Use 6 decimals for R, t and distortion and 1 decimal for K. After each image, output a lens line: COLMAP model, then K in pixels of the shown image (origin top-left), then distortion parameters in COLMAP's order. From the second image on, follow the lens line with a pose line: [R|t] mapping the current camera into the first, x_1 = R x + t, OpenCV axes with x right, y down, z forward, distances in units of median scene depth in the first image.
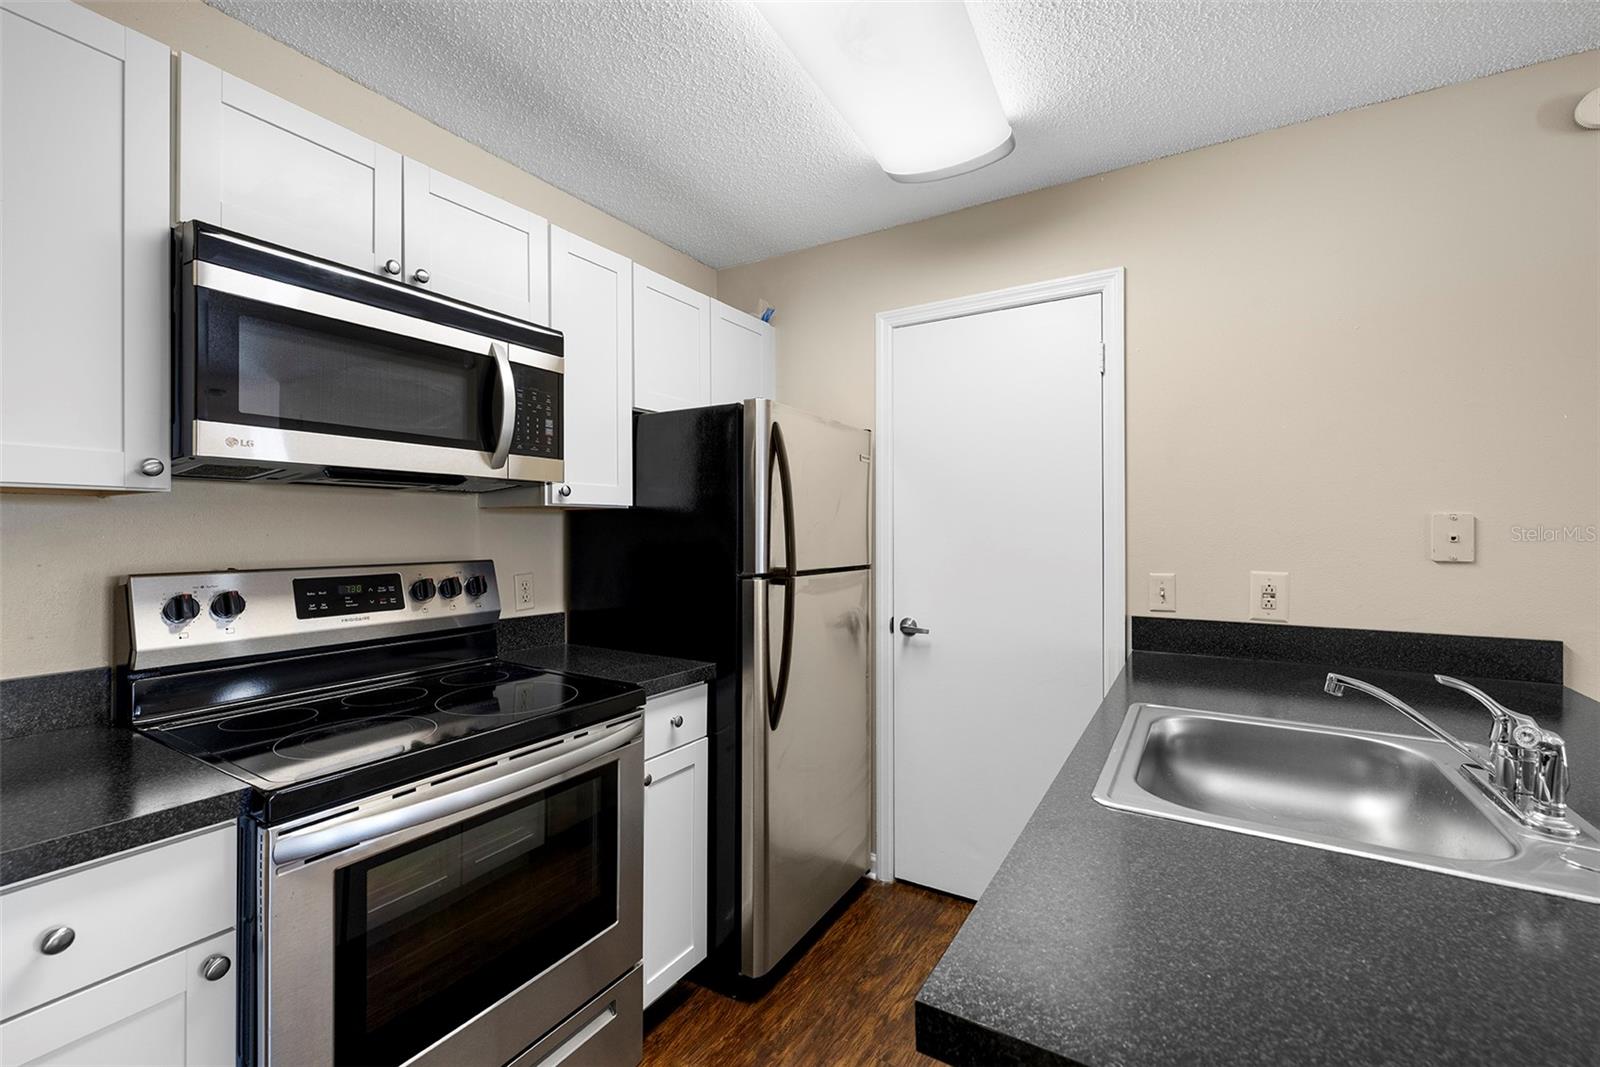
lens RADIAL K [[675.7, 0, 796.9], [0, 675.7, 527.1], [0, 0, 1]] dist [0.000373, -0.000051]
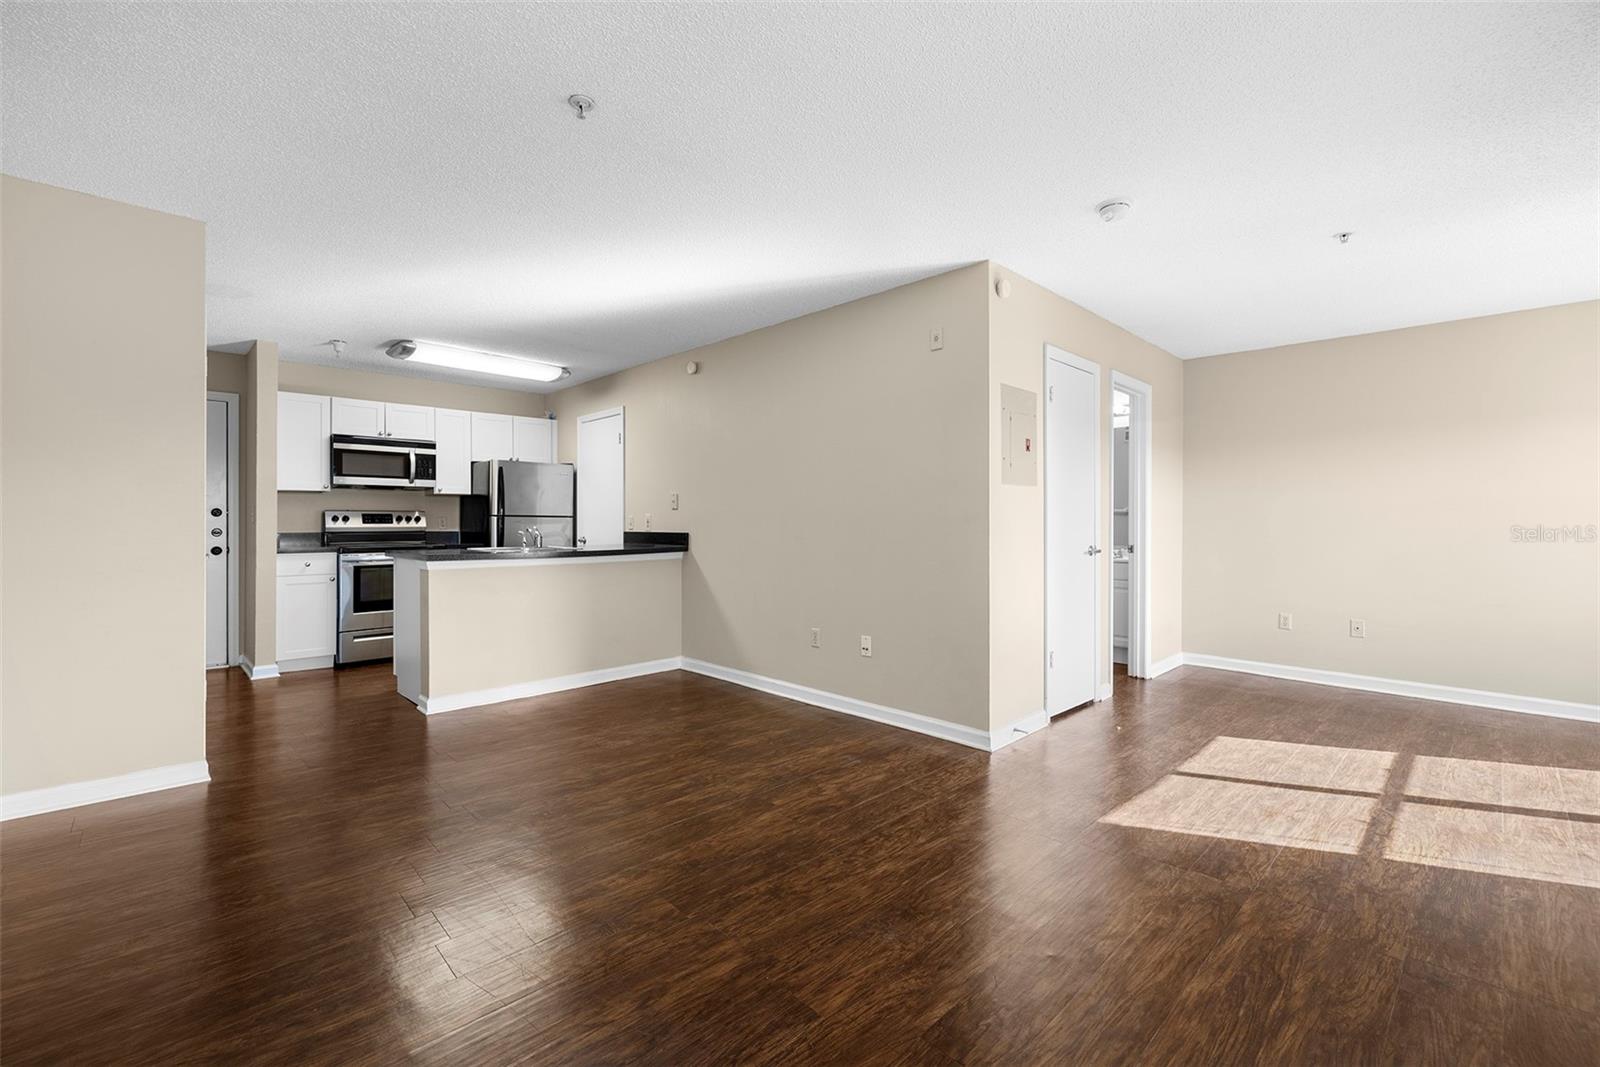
lens RADIAL K [[675.7, 0, 789.6], [0, 675.7, 519.0], [0, 0, 1]] dist [0.000373, -0.000051]
pose [[0.968319, -0.001406, -0.249713, 2.233194], [0.001134, 0.999999, -0.001235, 0.100047], [0.249714, 0.000913, 0.968319, -1.839044]]
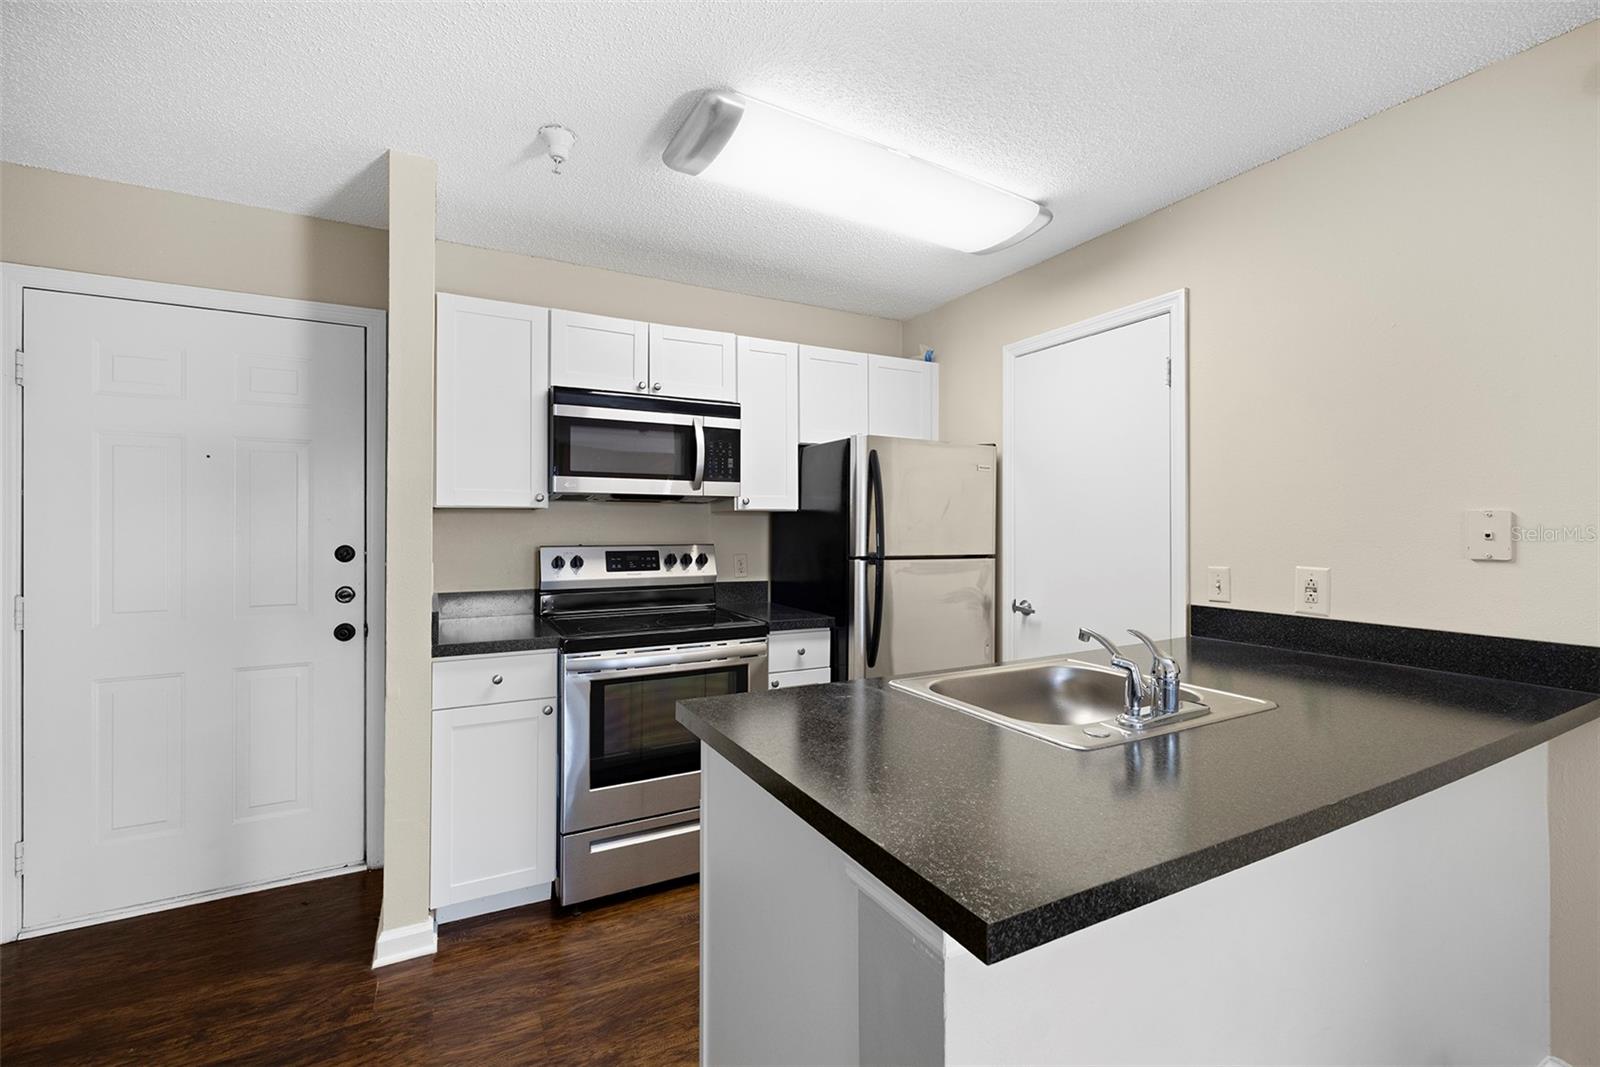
lens RADIAL K [[675.7, 0, 793.5], [0, 675.7, 520.0], [0, 0, 1]] dist [0.000373, -0.000051]
pose [[0.860736, -0.003092, -0.509043, 0.600764], [0.000533, 0.999986, -0.005171, -0.001159], [0.509052, 0.004180, 0.860726, -0.332005]]
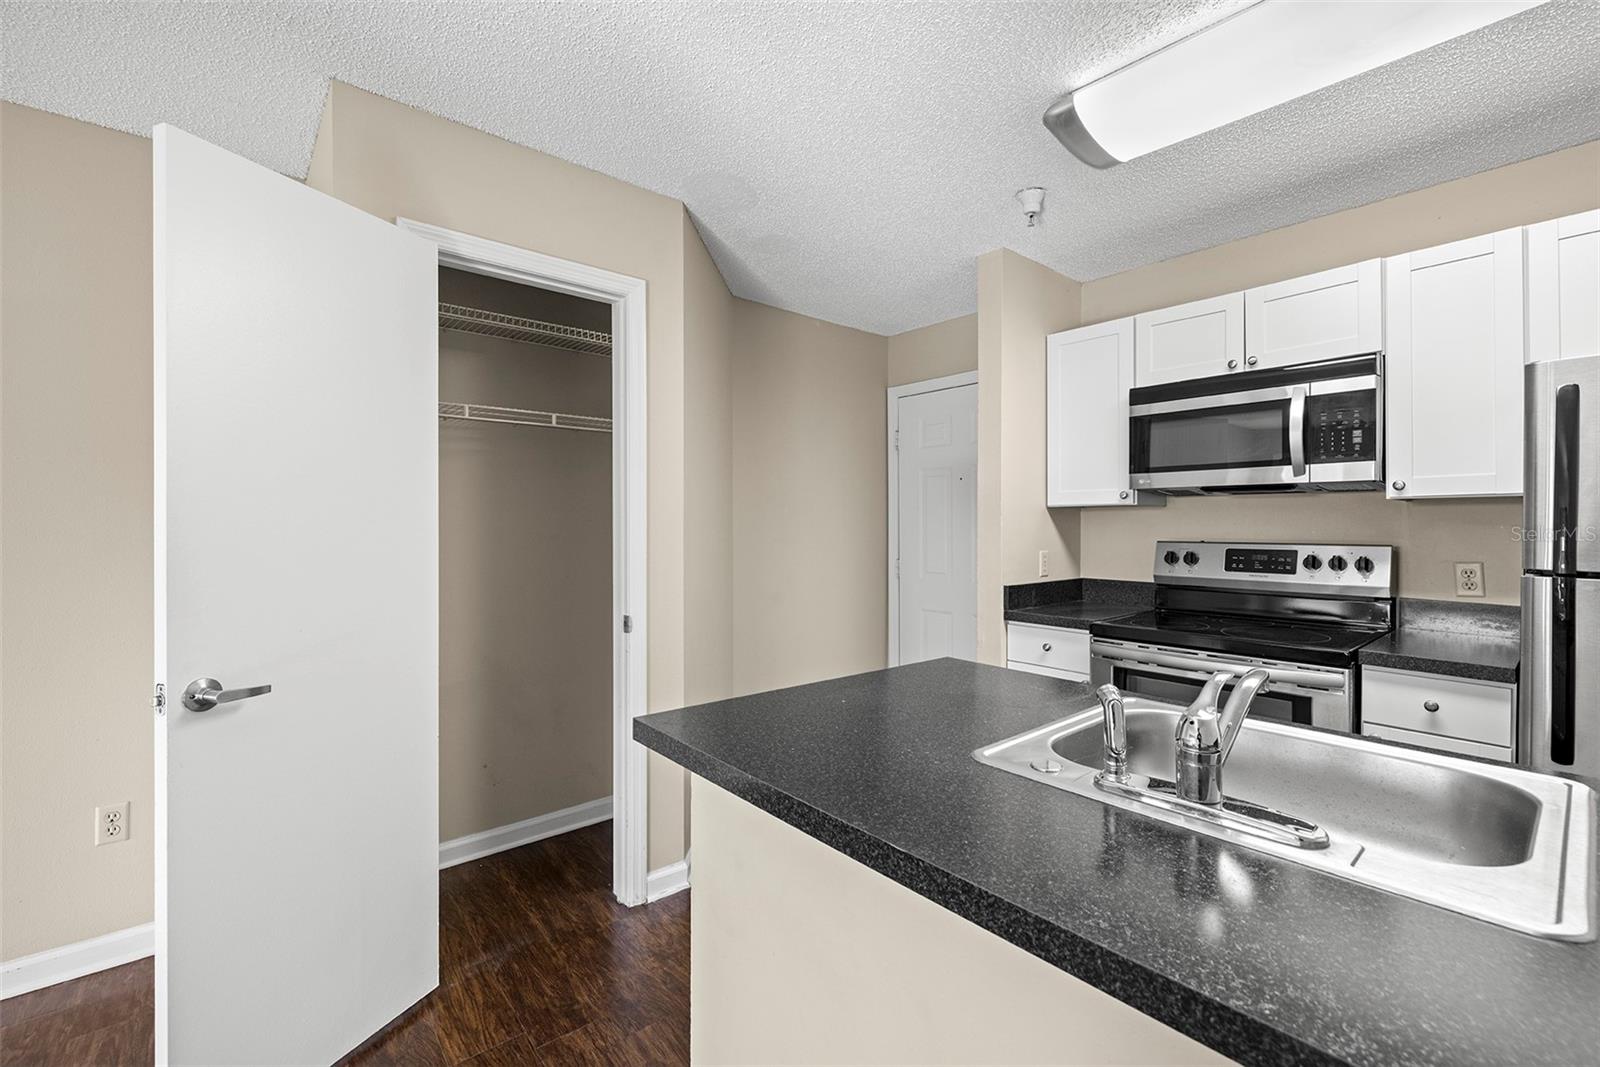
lens RADIAL K [[675.7, 0, 799.7], [0, 675.7, 523.7], [0, 0, 1]] dist [0.000373, -0.000051]
pose [[-0.309296, -0.002252, -0.950963, 1.119475], [0.001855, 0.999994, -0.002972, 0.012845], [0.950964, -0.002684, -0.309290, 0.417800]]
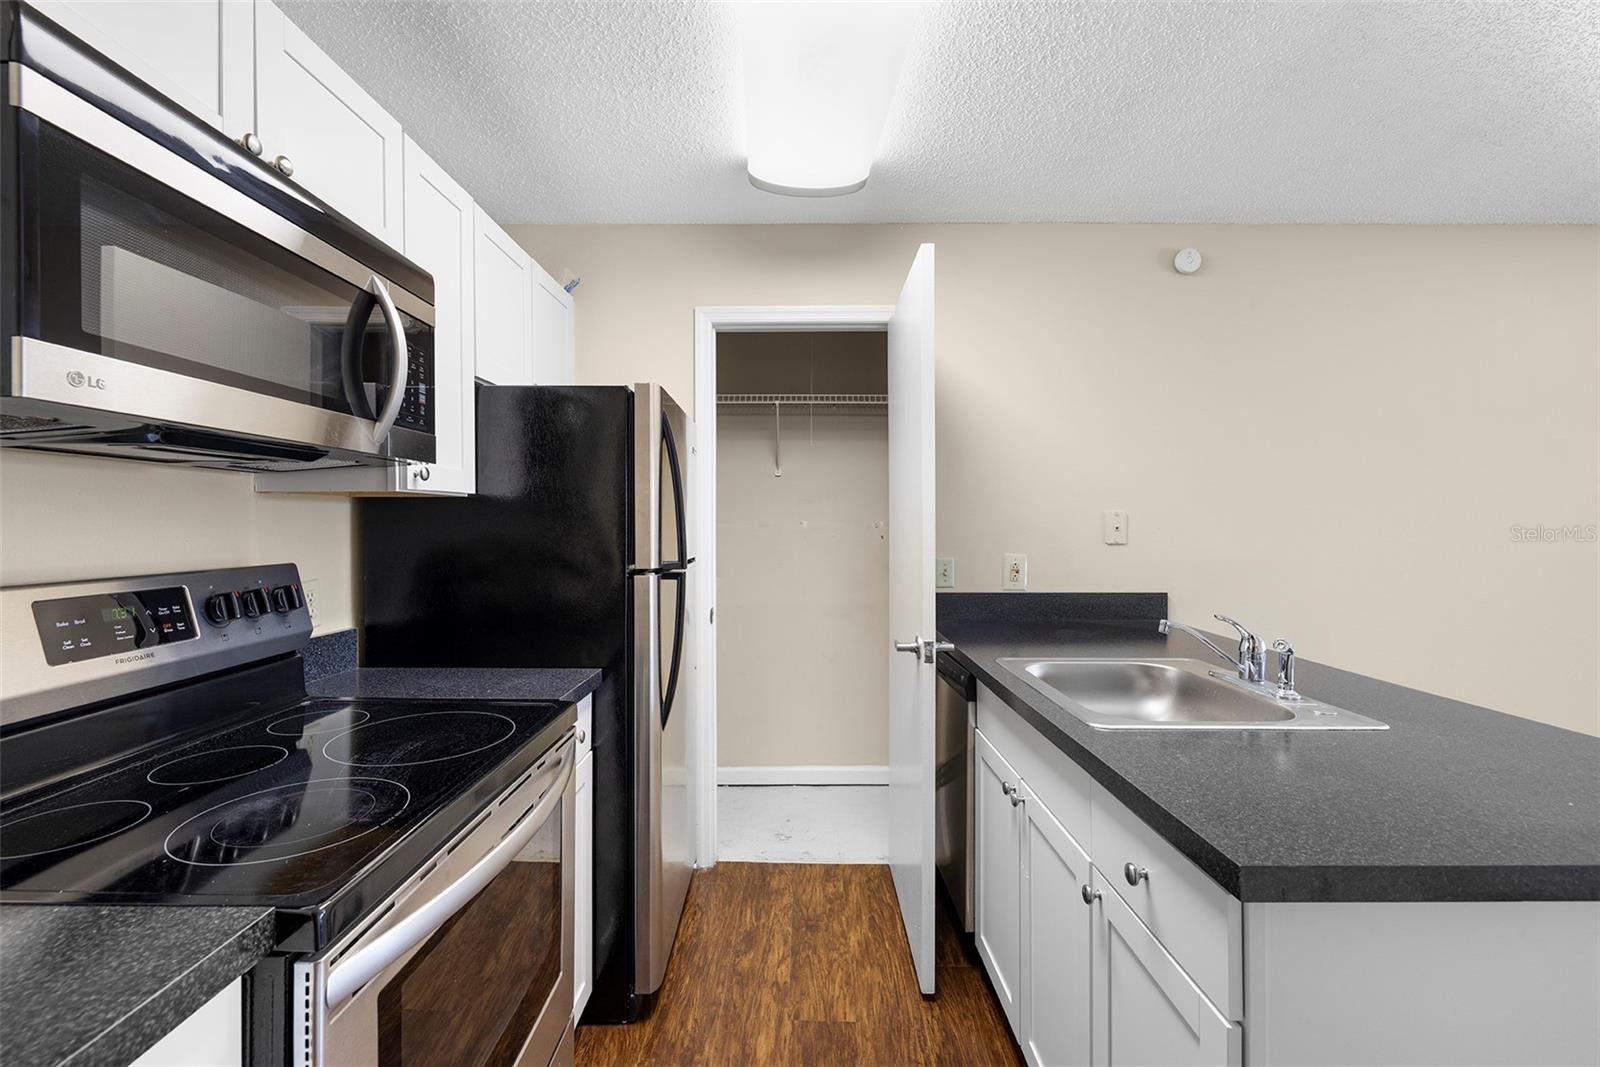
lens RADIAL K [[675.7, 0, 796.2], [0, 675.7, 526.6], [0, 0, 1]] dist [0.000373, -0.000051]
pose [[0.852820, -0.003446, 0.522194, -0.408928], [-0.002565, 0.999939, 0.010788, -0.000719], [-0.522199, -0.010540, 0.852759, 0.094269]]
